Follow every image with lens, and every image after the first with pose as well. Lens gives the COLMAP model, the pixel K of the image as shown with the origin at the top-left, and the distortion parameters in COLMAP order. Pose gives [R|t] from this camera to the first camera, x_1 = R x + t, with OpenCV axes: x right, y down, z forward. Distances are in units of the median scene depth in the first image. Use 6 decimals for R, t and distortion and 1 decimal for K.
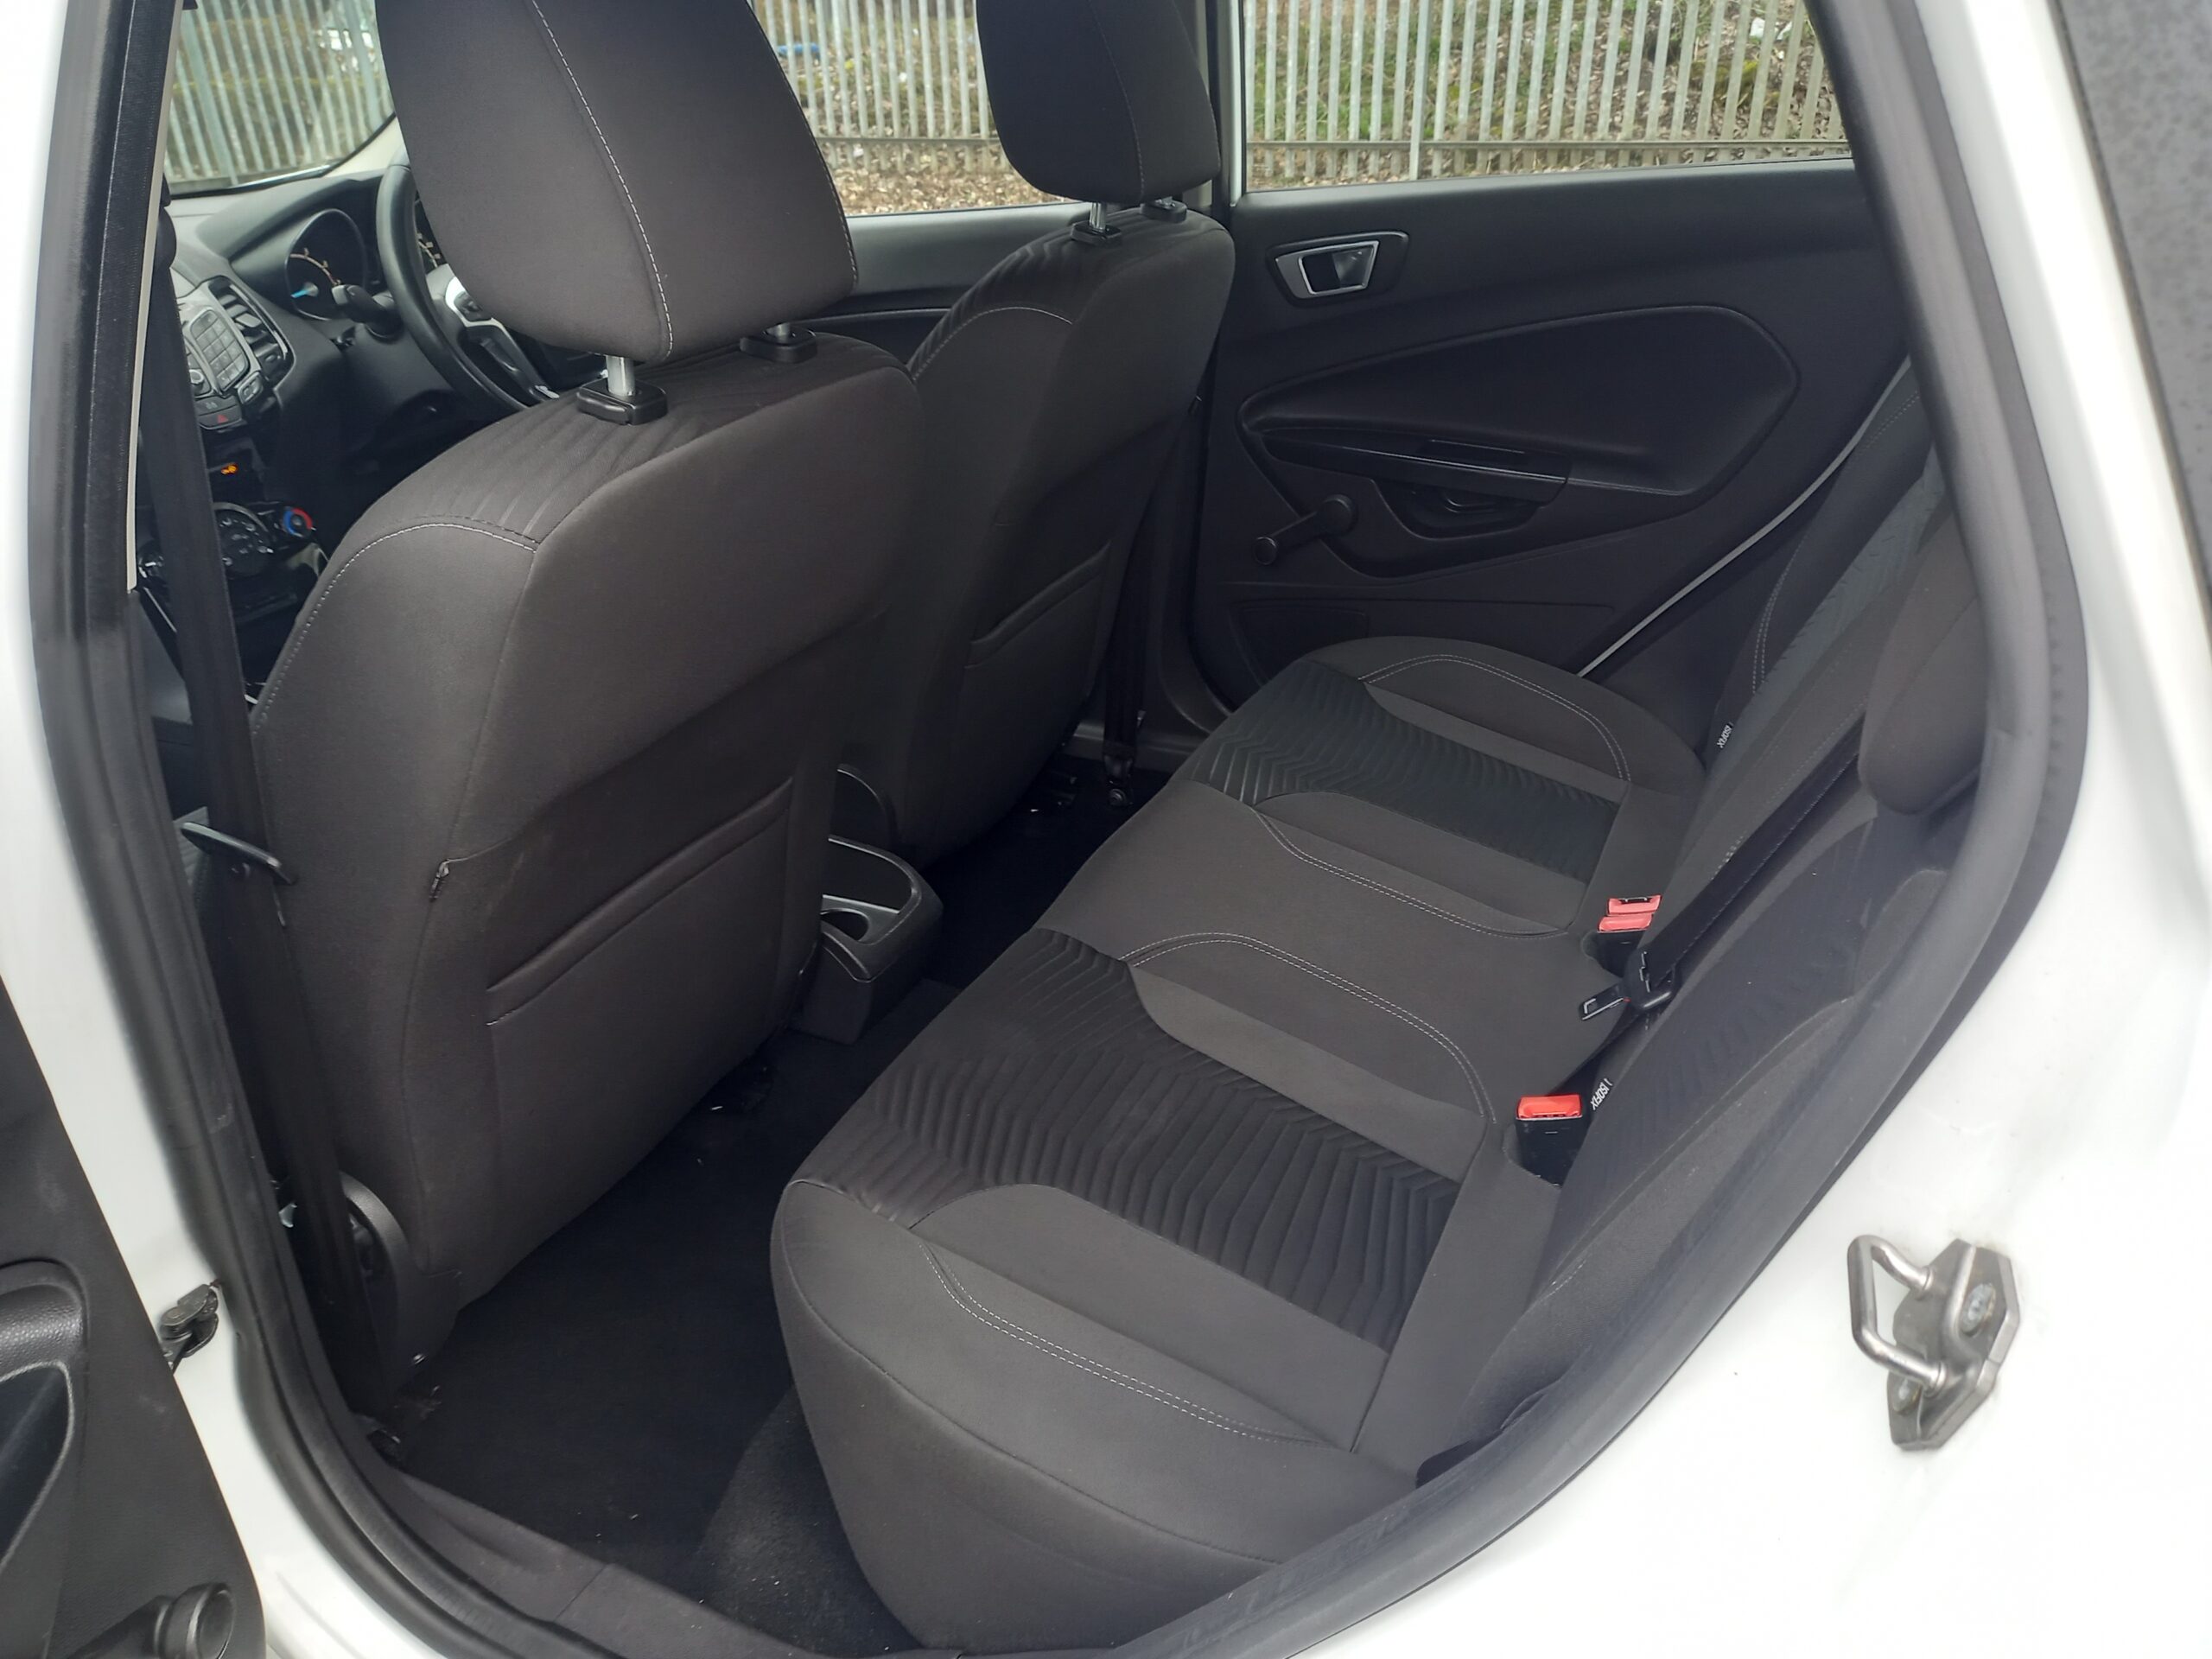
lens RADIAL K [[1581.3, 0, 1116.3], [0, 1581.3, 833.0], [0, 0, 1]] dist [0.058402, -0.057453]
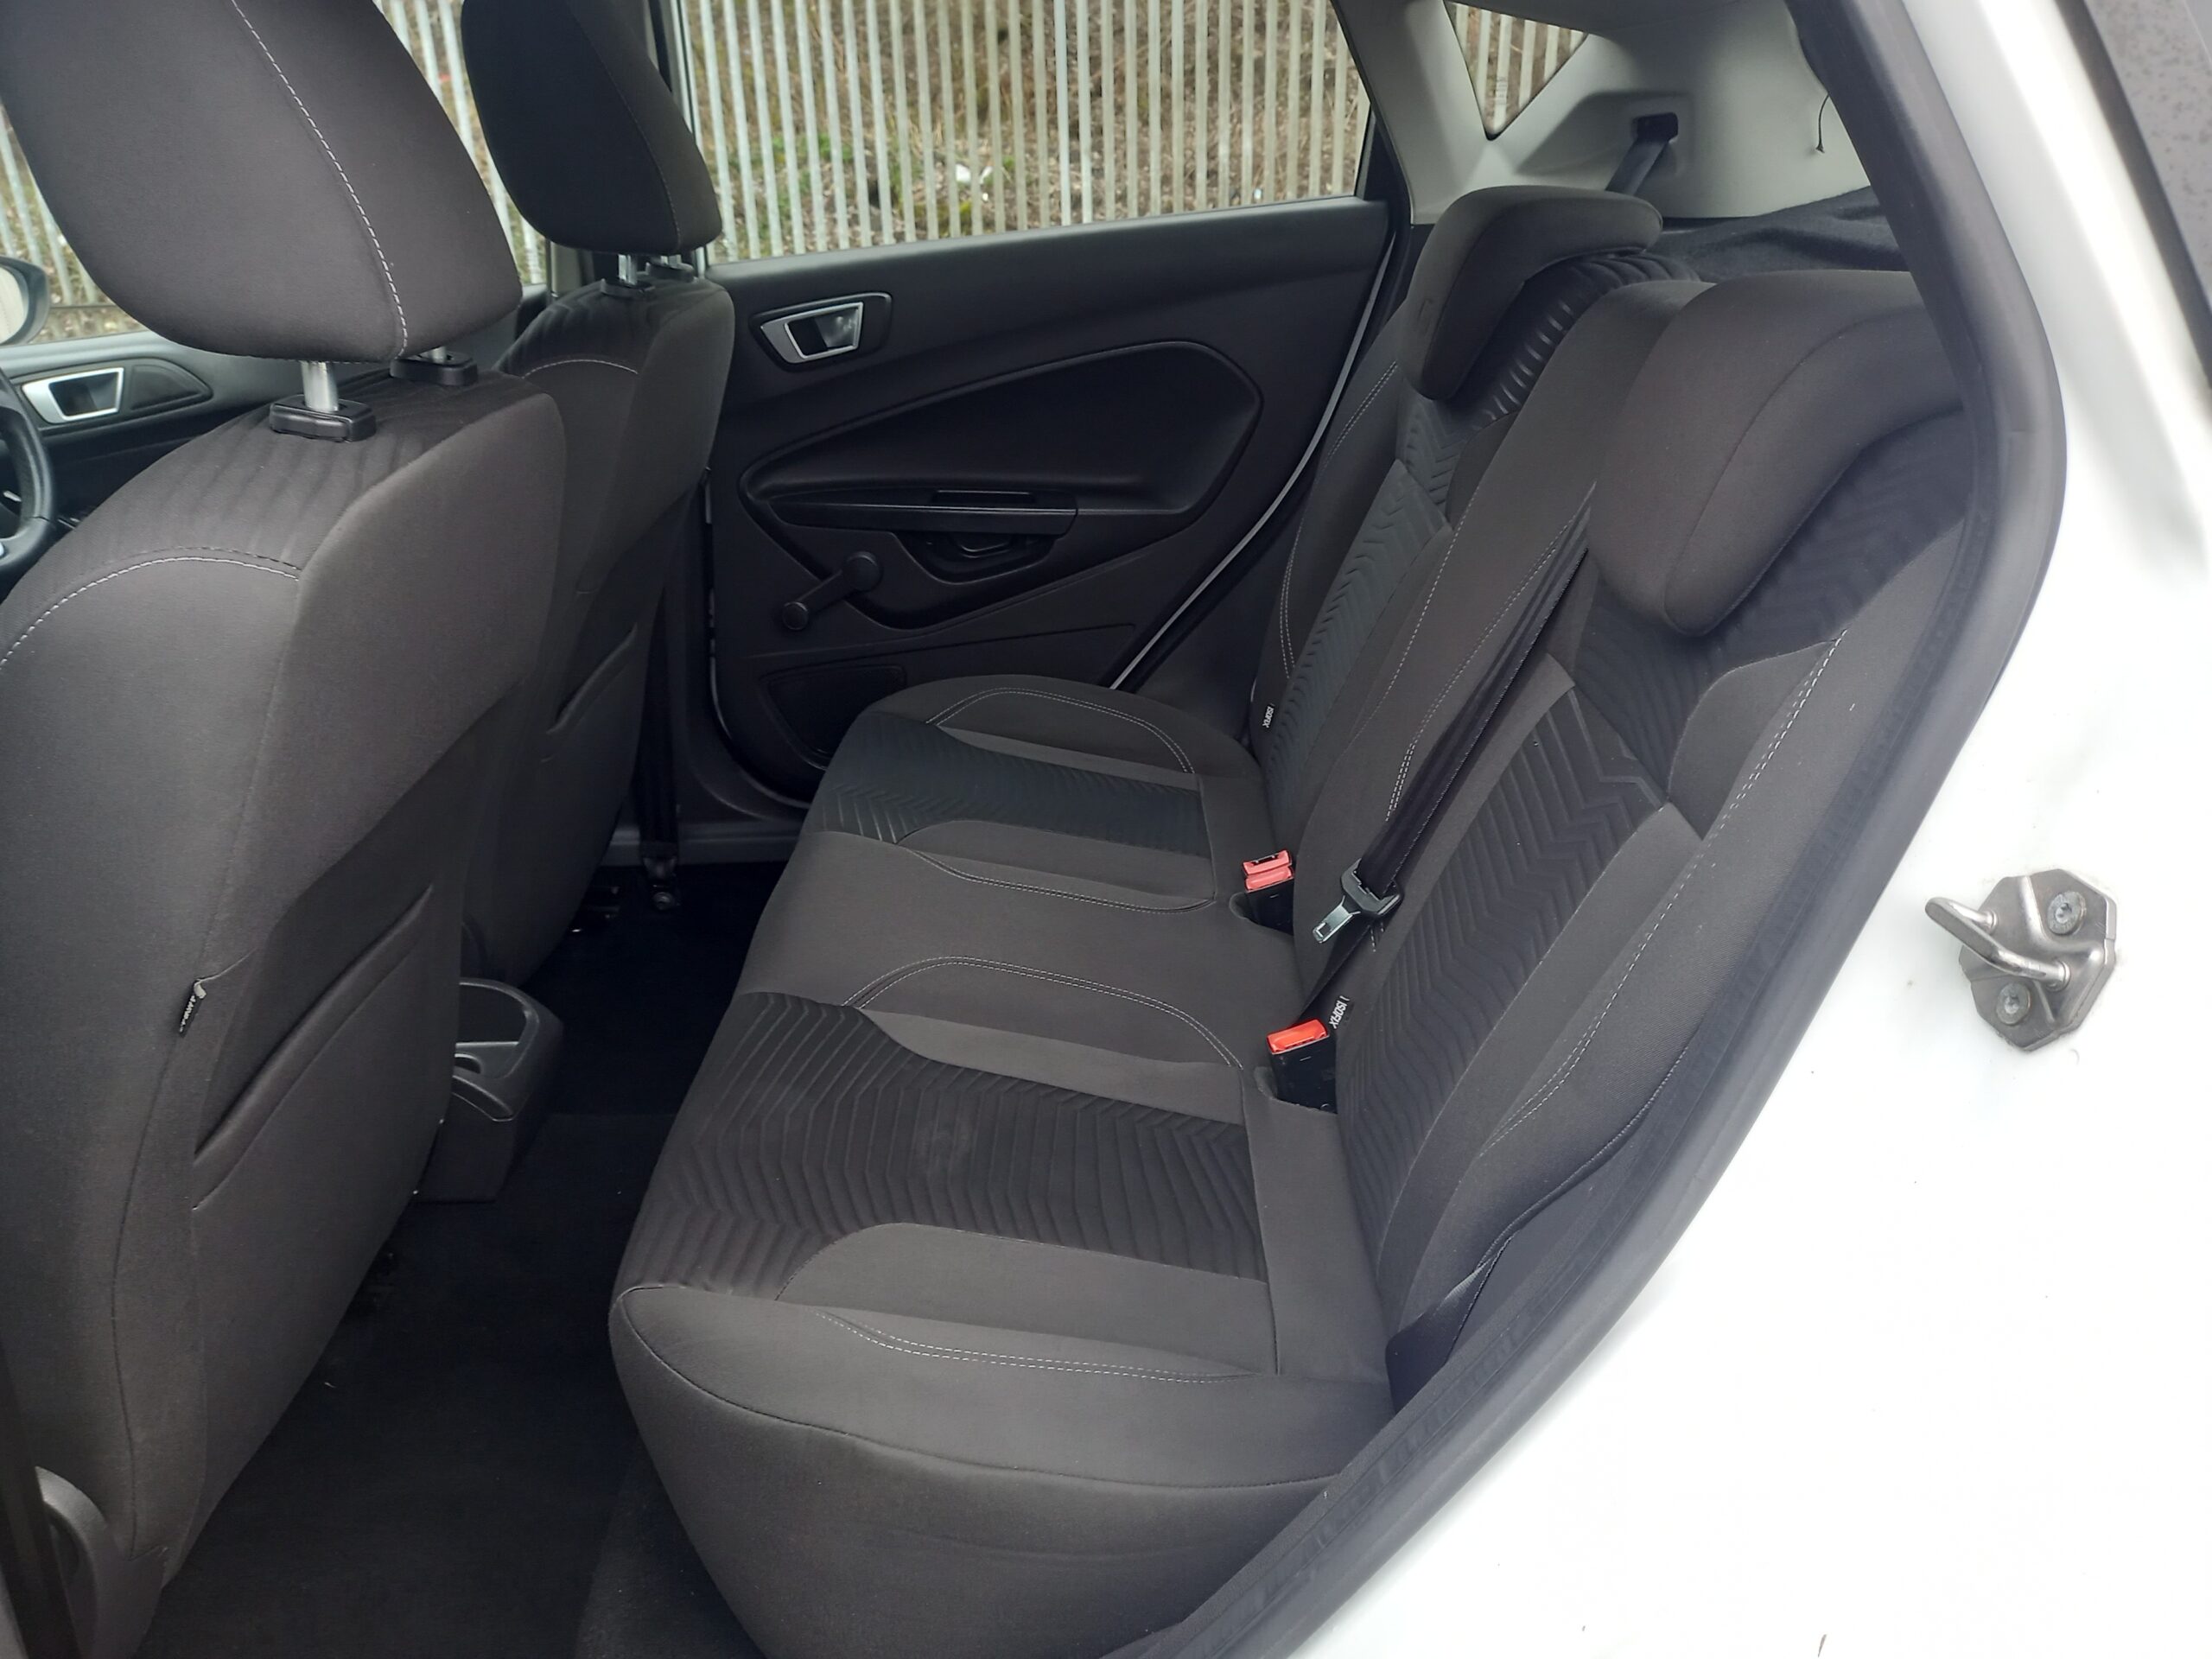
lens RADIAL K [[1577.8, 0, 1099.8], [0, 1577.8, 827.8], [0, 0, 1]] dist [0.070271, -0.084364]
pose [[0.906706, -0.173603, 0.384377, -0.185166], [0.204569, 0.977999, -0.040847, 0.041544], [-0.368830, 0.115668, 0.922272, 0.043442]]
